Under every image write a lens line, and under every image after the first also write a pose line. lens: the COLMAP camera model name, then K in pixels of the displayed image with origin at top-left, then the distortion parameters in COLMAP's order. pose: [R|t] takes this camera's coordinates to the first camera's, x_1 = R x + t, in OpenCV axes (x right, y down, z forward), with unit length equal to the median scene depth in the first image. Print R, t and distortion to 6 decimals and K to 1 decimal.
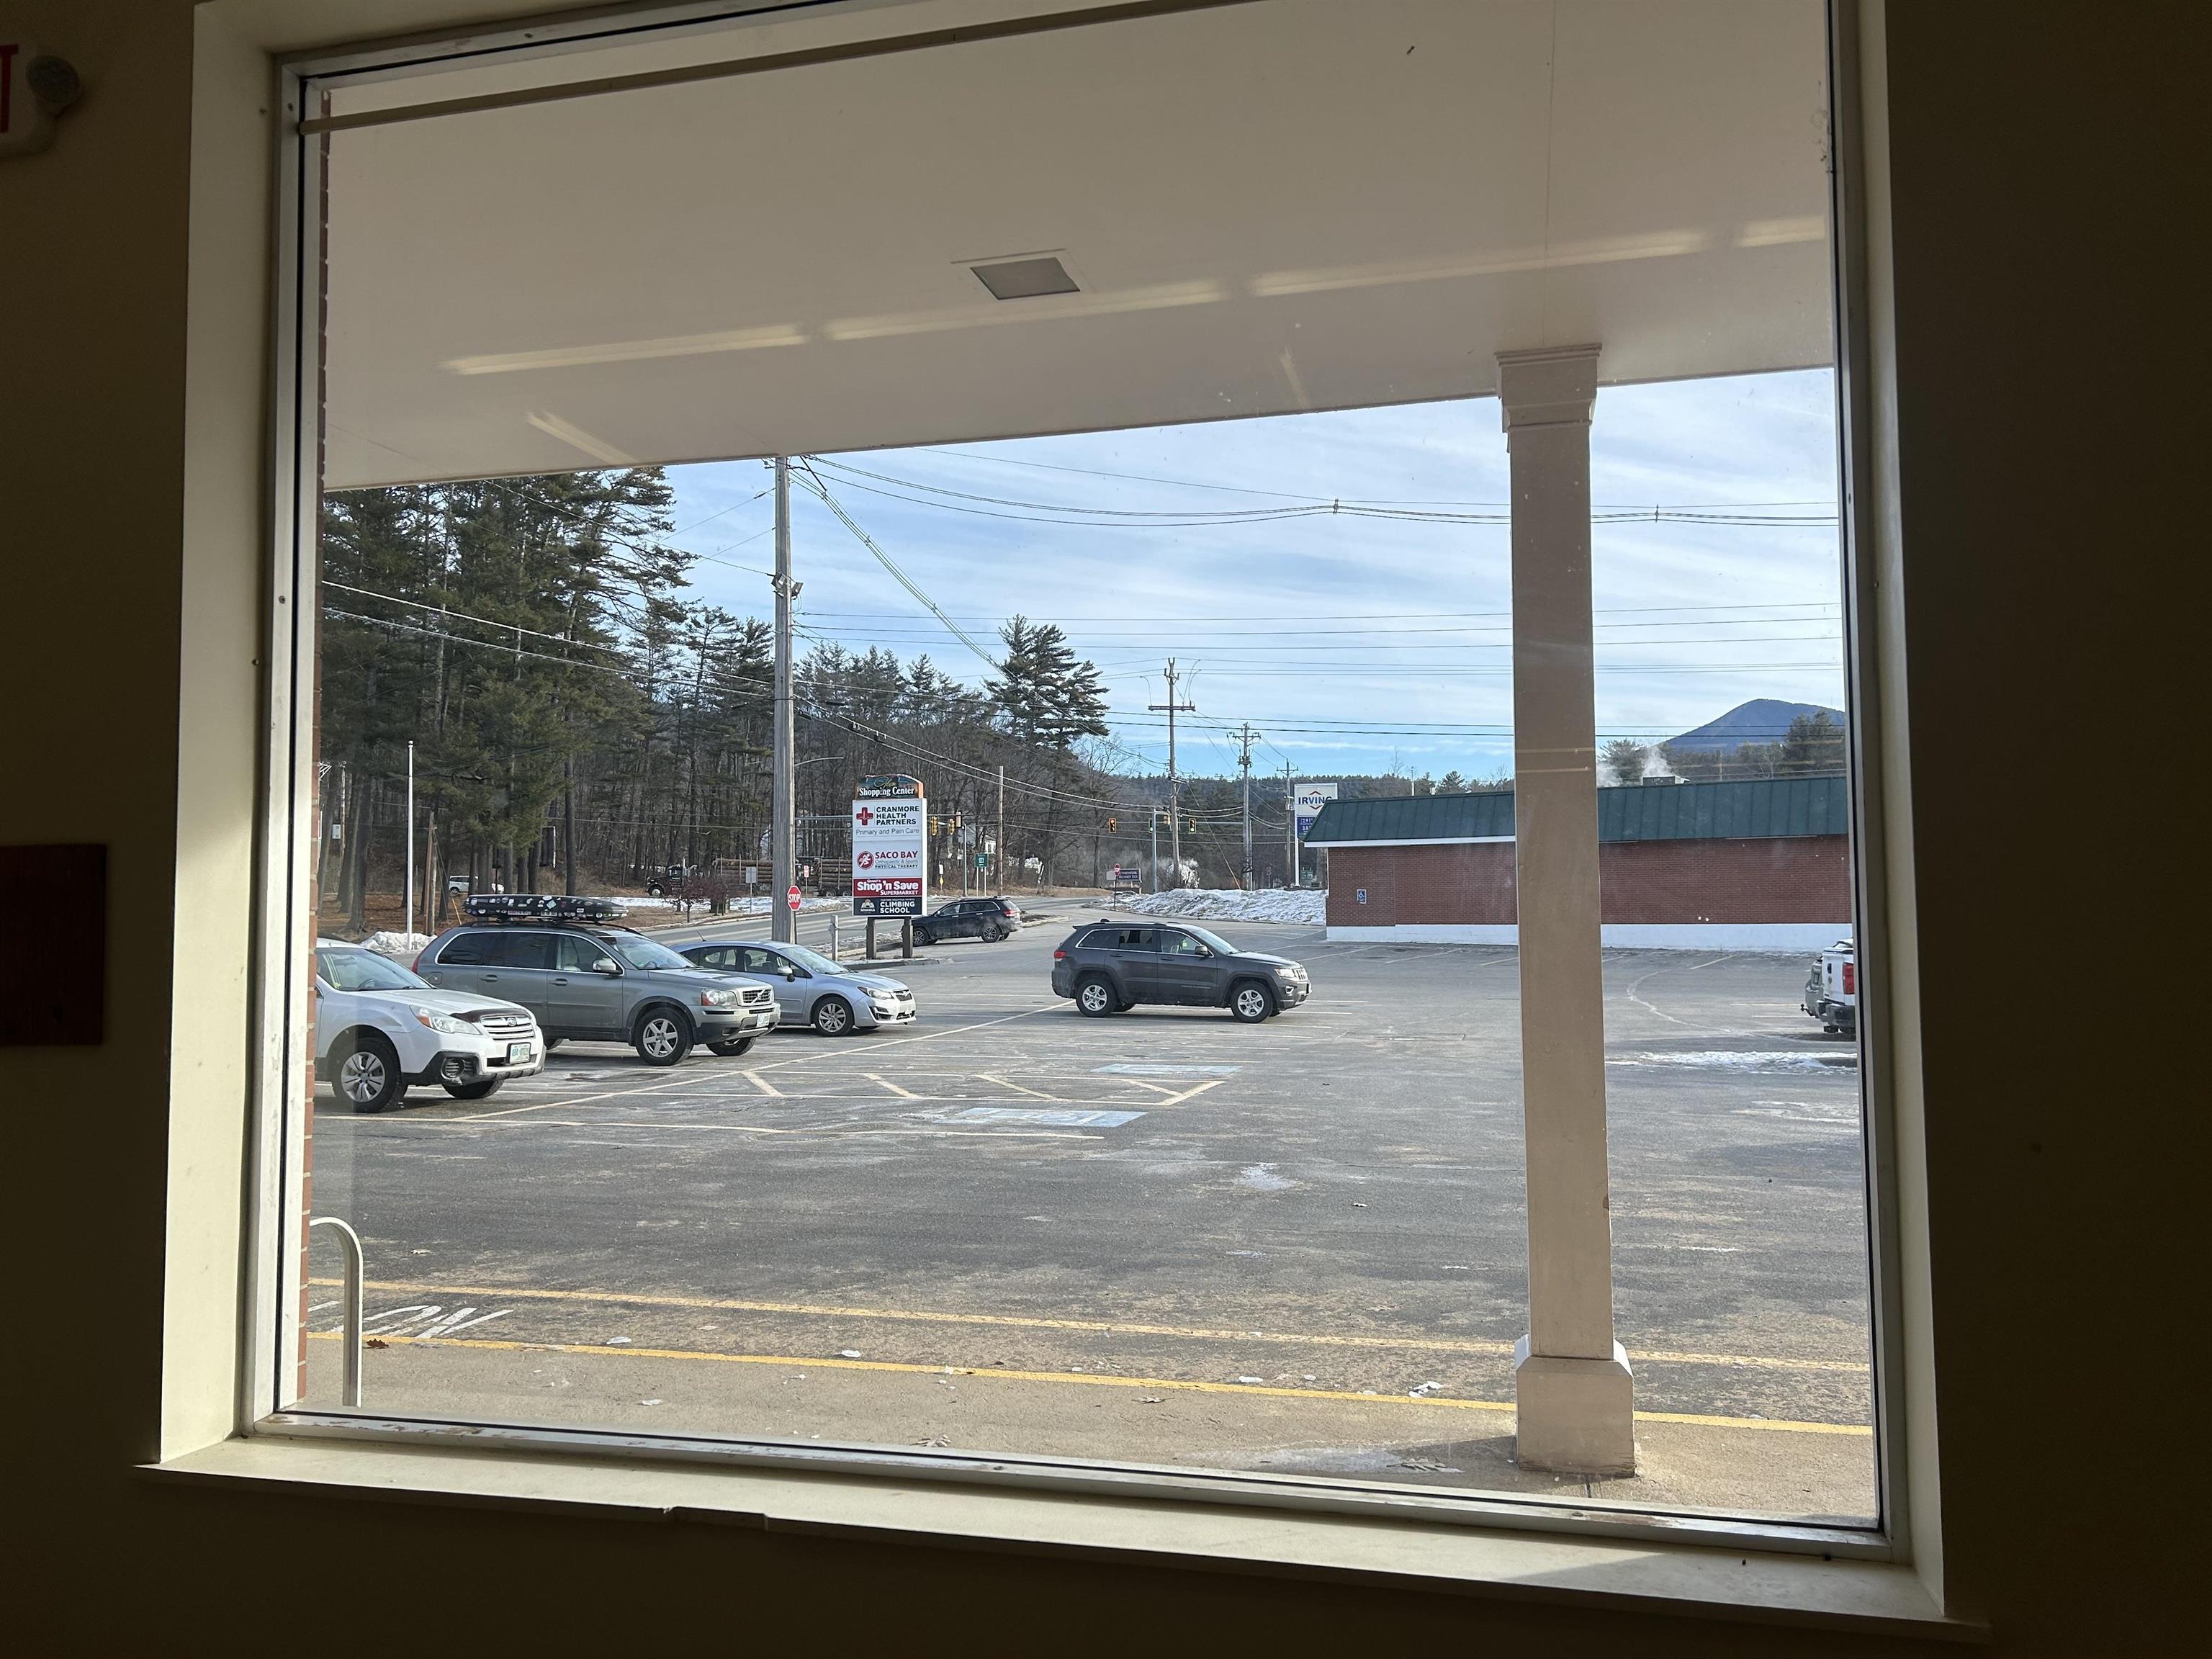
lens RADIAL K [[1643.6, 0, 1098.3], [0, 1643.6, 839.9], [0, 0, 1]] dist [0.065001, -0.083355]
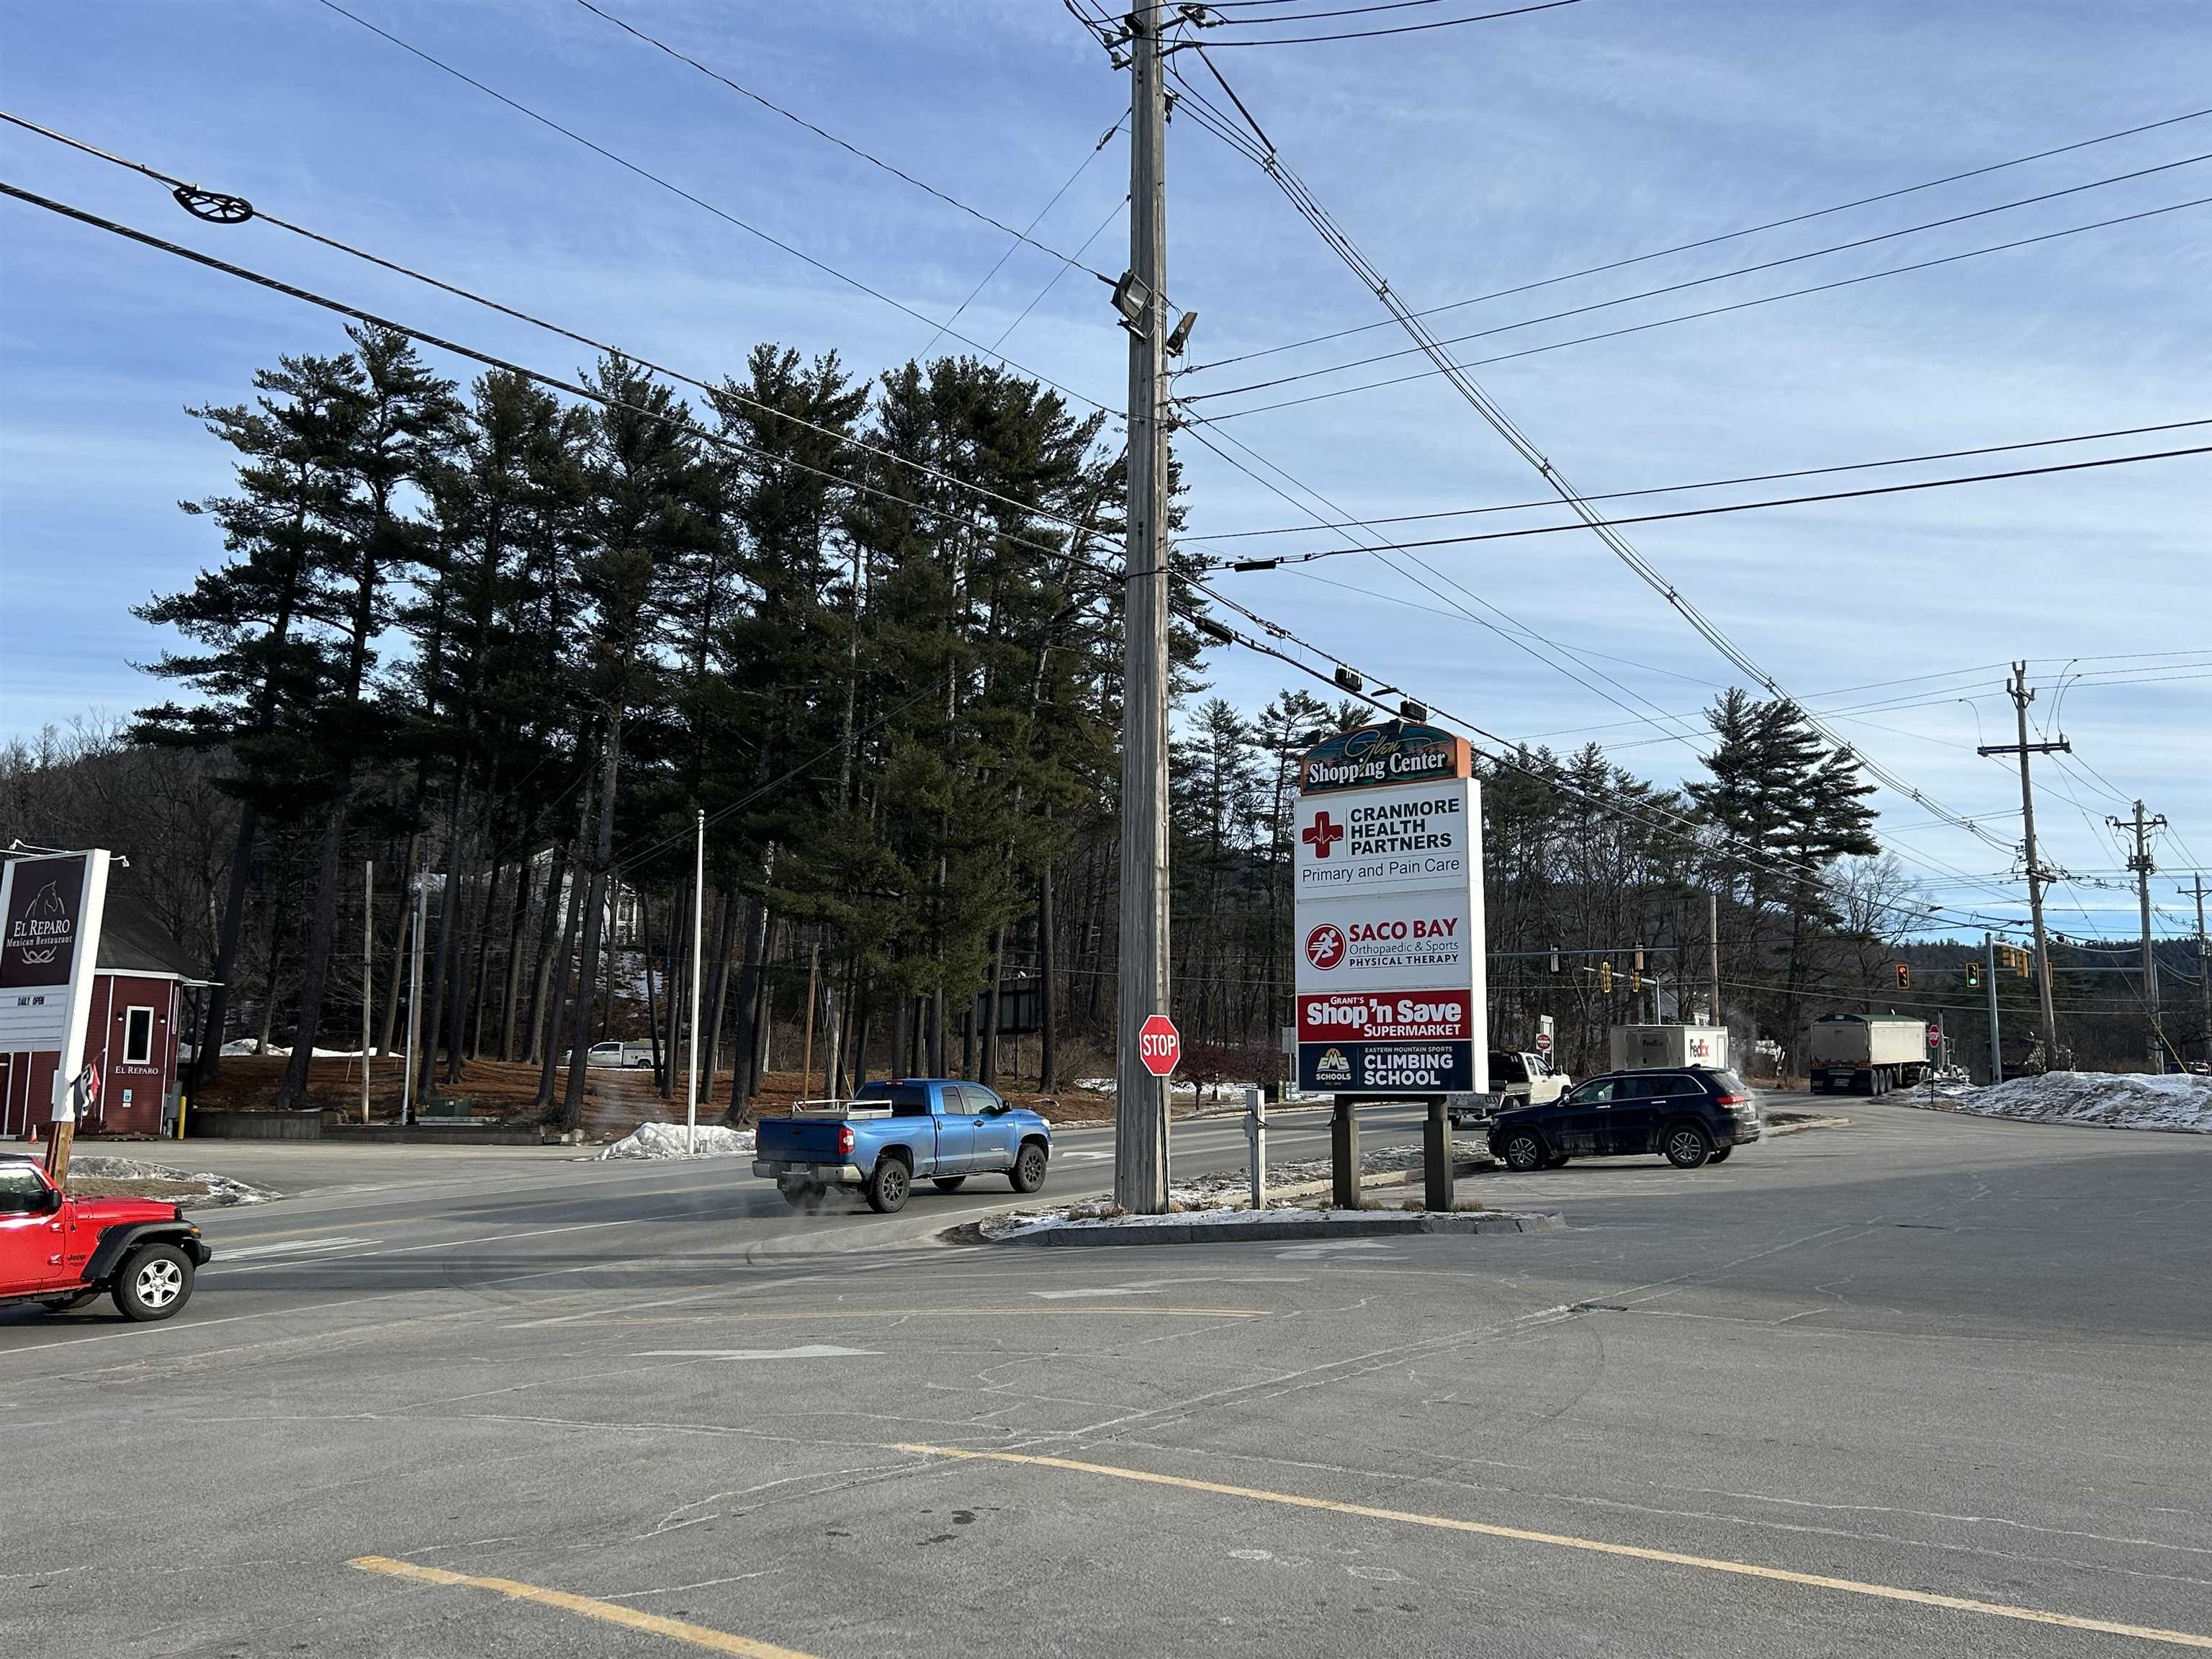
lens RADIAL K [[1921.3, 0, 1106.0], [0, 1921.3, 829.5], [0, 0, 1]] dist [0.120030, -0.252715]
pose [[0.934305, -0.038299, -0.354412, -0.008627], [0.001760, 0.994695, -0.102850, 0.009670], [0.356471, 0.095469, 0.929416, 0.171308]]
